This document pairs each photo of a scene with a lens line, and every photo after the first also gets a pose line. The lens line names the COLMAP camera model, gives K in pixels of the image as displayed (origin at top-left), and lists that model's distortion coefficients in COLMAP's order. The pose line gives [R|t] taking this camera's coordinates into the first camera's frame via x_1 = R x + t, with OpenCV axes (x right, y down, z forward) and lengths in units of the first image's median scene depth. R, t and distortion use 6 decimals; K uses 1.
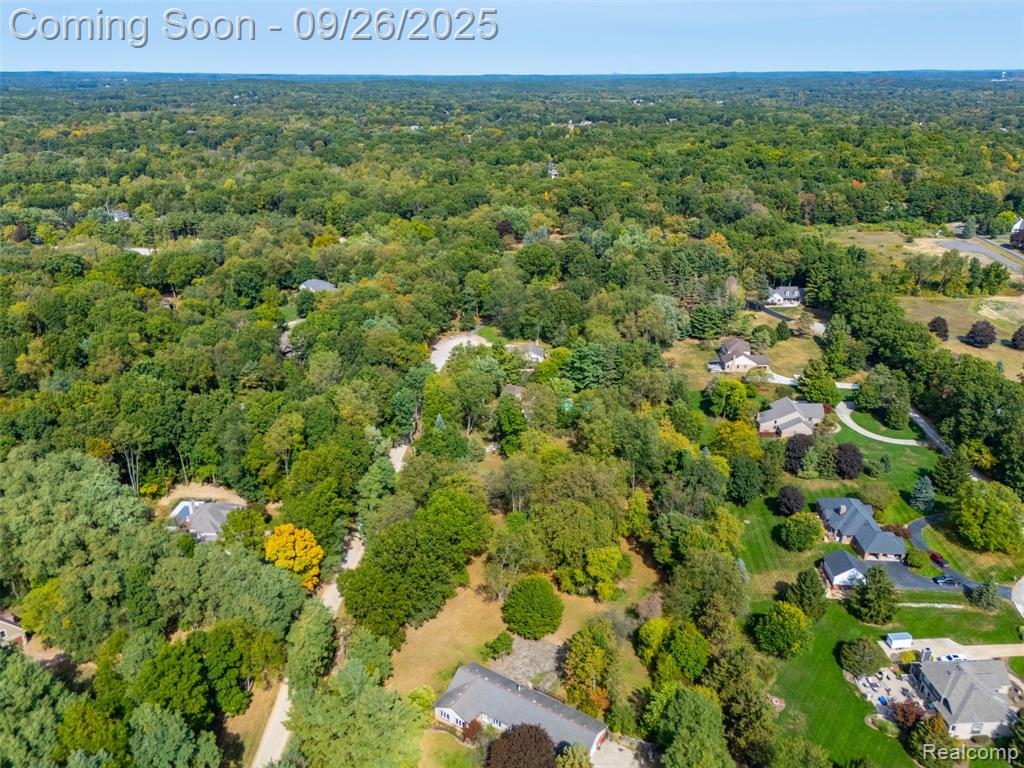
lens RADIAL K [[747.9, 0, 512.0], [0, 747.9, 384.0], [0, 0, 1]] dist [0.094932, -0.095229]
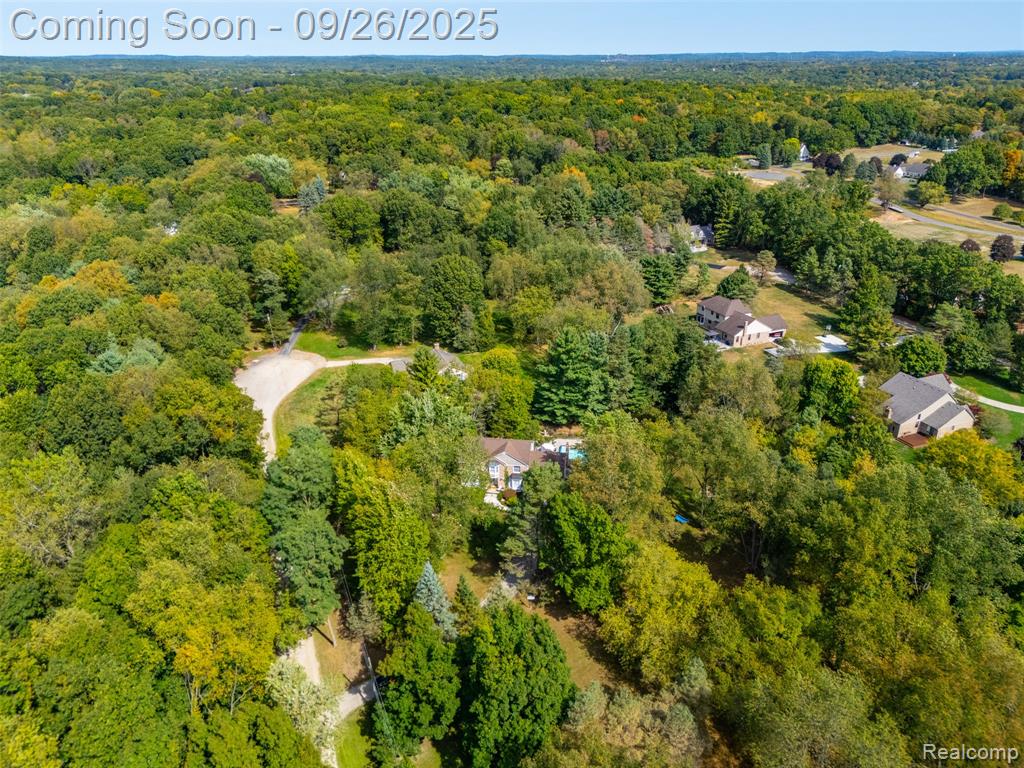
lens RADIAL K [[747.9, 0, 512.0], [0, 747.9, 384.0], [0, 0, 1]] dist [0.094932, -0.095229]
pose [[0.907427, -0.170175, 0.384209, -0.120520], [0.163450, 0.985266, 0.050359, -0.040756], [-0.387117, 0.017102, 0.921872, 0.385283]]
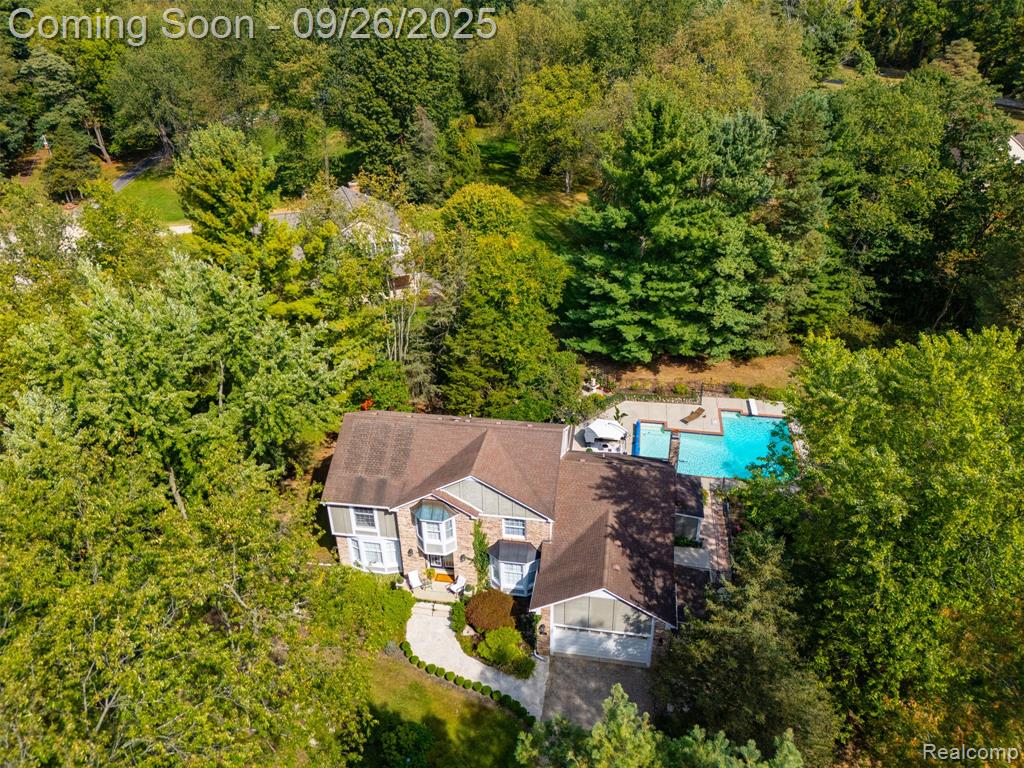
lens RADIAL K [[747.9, 0, 512.0], [0, 747.9, 384.0], [0, 0, 1]] dist [0.094932, -0.095229]
pose [[0.914474, -0.216645, 0.341762, -0.019701], [0.167309, 0.971462, 0.168137, -0.020362], [-0.368435, -0.096577, 0.924623, 0.619474]]
